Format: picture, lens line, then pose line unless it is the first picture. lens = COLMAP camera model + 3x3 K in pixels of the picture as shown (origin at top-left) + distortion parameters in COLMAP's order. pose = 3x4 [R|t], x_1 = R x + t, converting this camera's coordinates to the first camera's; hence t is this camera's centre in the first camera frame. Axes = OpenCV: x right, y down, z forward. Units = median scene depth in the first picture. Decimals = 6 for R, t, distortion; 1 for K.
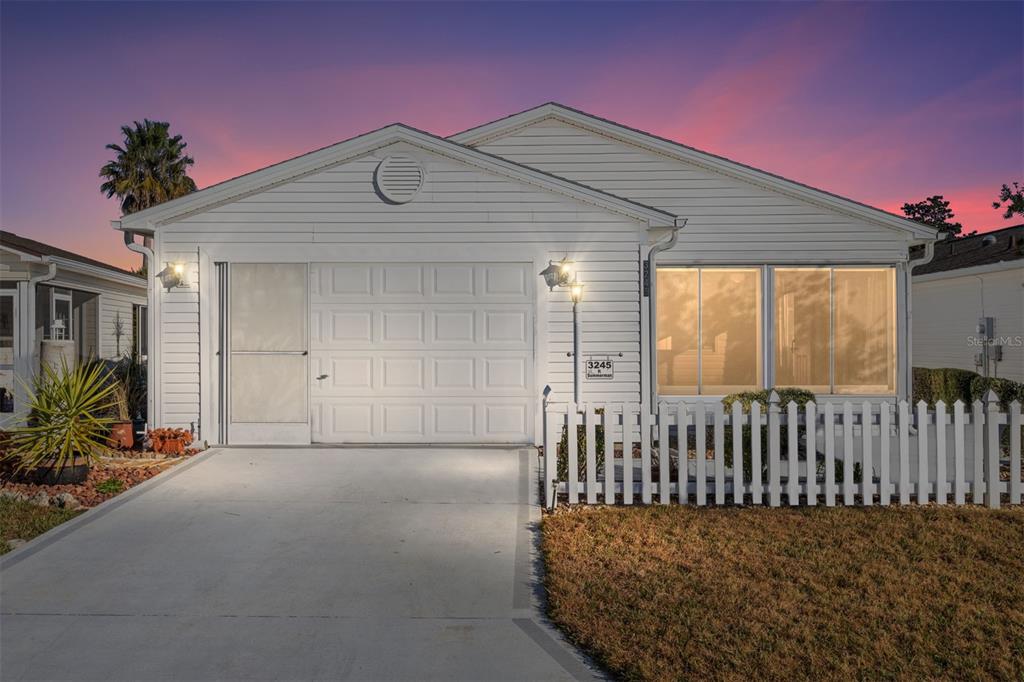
lens RADIAL K [[962.4, 0, 508.7], [0, 962.4, 341.3], [0, 0, 1]] dist [0.009065, 0.000000]
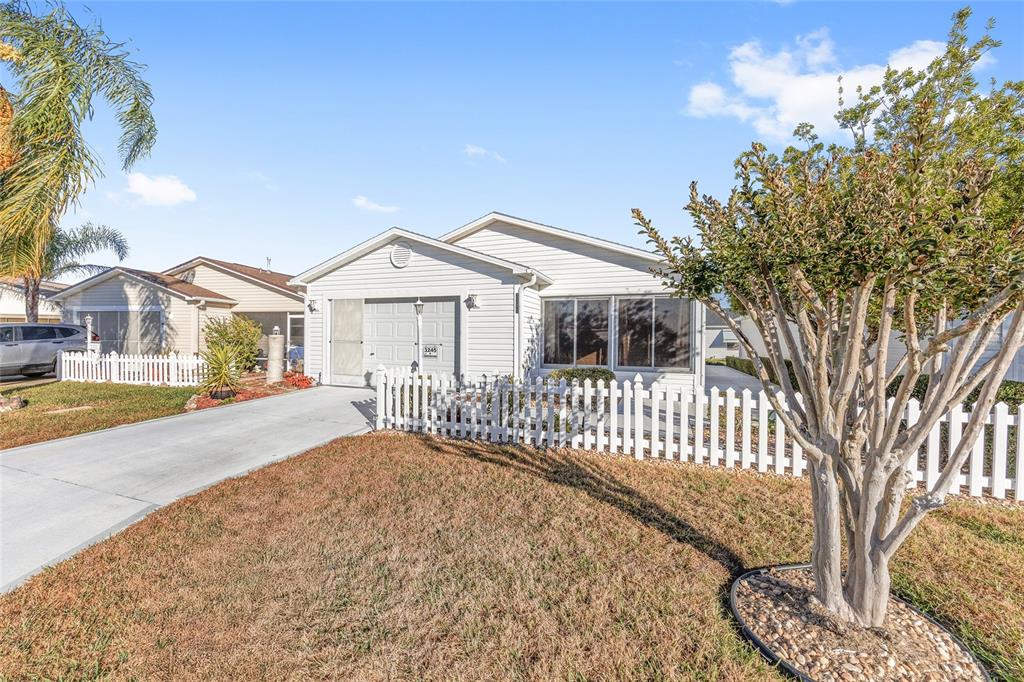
lens RADIAL K [[410.6, 0, 504.4], [0, 410.6, 341.7], [0, 0, 1]] dist [-0.000242, 0.001240]
pose [[0.938586, 0.014214, -0.344753, 0.384395], [-0.014167, 0.999896, 0.002657, 0.004408], [0.344755, 0.002391, 0.938690, 0.277226]]
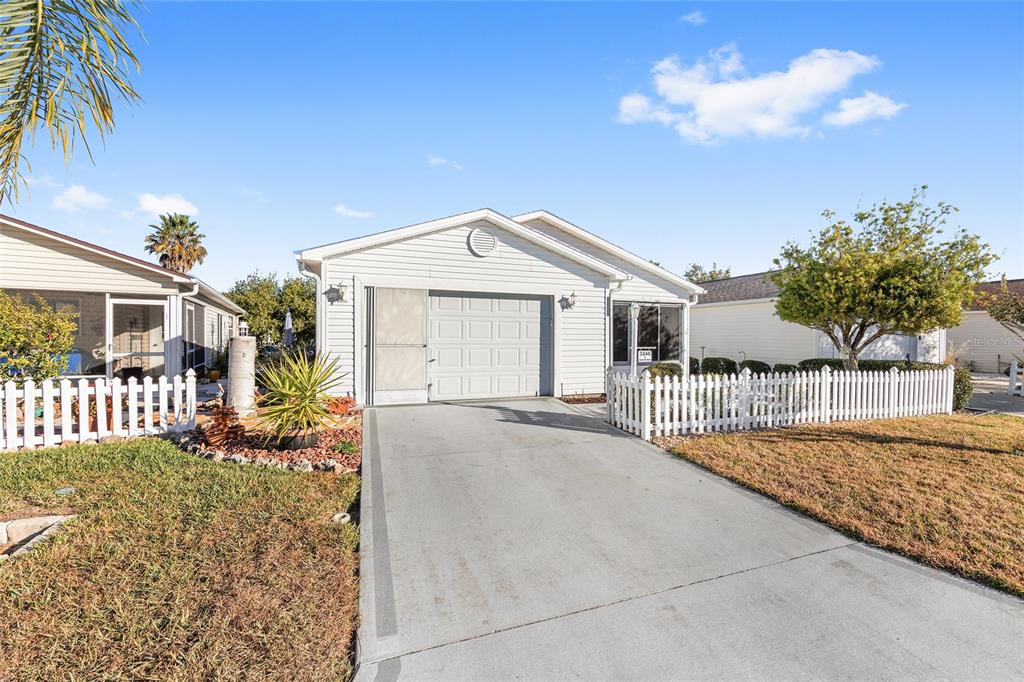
lens RADIAL K [[410.6, 0, 513.4], [0, 410.6, 342.2], [0, 0, 1]] dist [-0.000242, 0.001240]
pose [[0.935311, 0.003056, 0.353815, -0.317368], [-0.007391, 0.999913, 0.010903, -0.002261], [-0.353751, -0.012813, 0.935252, 0.309103]]
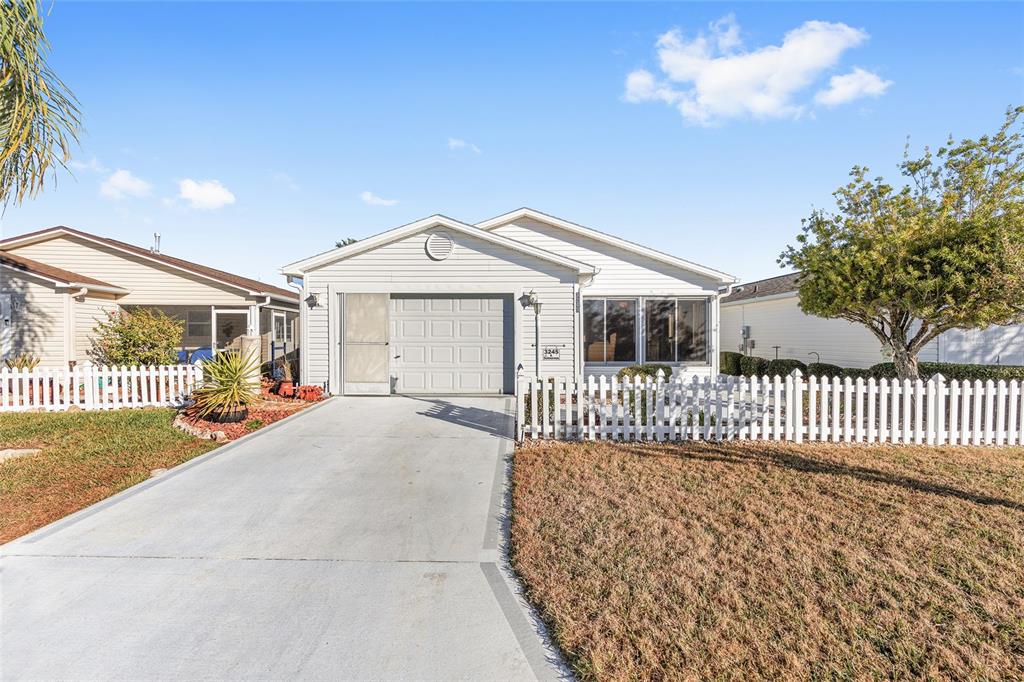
lens RADIAL K [[410.6, 0, 510.8], [0, 410.6, 341.4], [0, 0, 1]] dist [-0.000242, 0.001240]
pose [[0.999993, 0.002803, -0.002423, 0.021231], [-0.002781, 0.999955, 0.009116, 0.000342], [0.002449, -0.009109, 0.999956, 0.236642]]
